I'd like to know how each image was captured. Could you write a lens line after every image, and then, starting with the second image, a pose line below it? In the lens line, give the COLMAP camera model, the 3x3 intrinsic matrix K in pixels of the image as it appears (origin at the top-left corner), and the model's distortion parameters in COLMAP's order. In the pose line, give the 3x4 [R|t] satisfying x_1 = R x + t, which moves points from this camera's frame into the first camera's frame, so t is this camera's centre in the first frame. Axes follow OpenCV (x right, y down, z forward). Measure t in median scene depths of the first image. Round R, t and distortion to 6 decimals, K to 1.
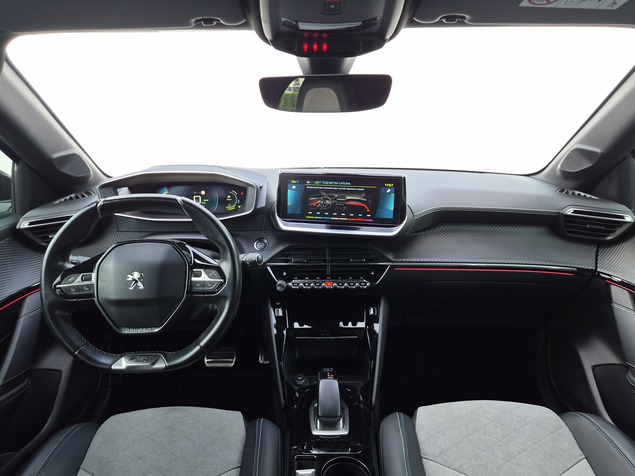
lens RADIAL K [[375.3, 0, 317.5], [0, 375.3, 238.0], [0, 0, 1]] dist [0.041027, -0.000210]
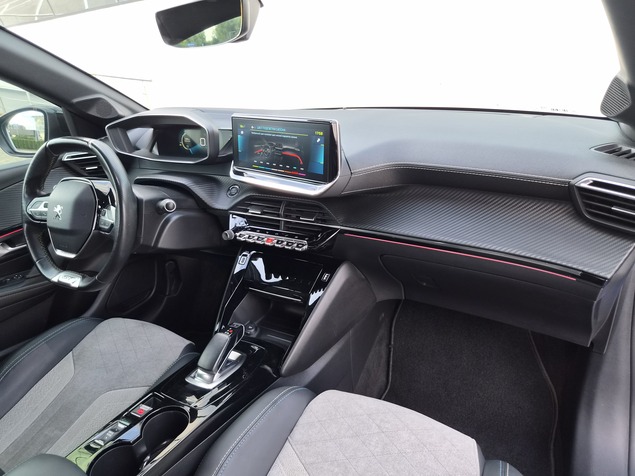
lens RADIAL K [[375.3, 0, 317.5], [0, 375.3, 238.0], [0, 0, 1]] dist [0.041027, -0.000210]
pose [[0.885737, 0.145722, -0.440721, 0.563041], [-0.076172, 0.982205, 0.171674, -0.054376], [0.457895, -0.118488, 0.881075, 0.236931]]
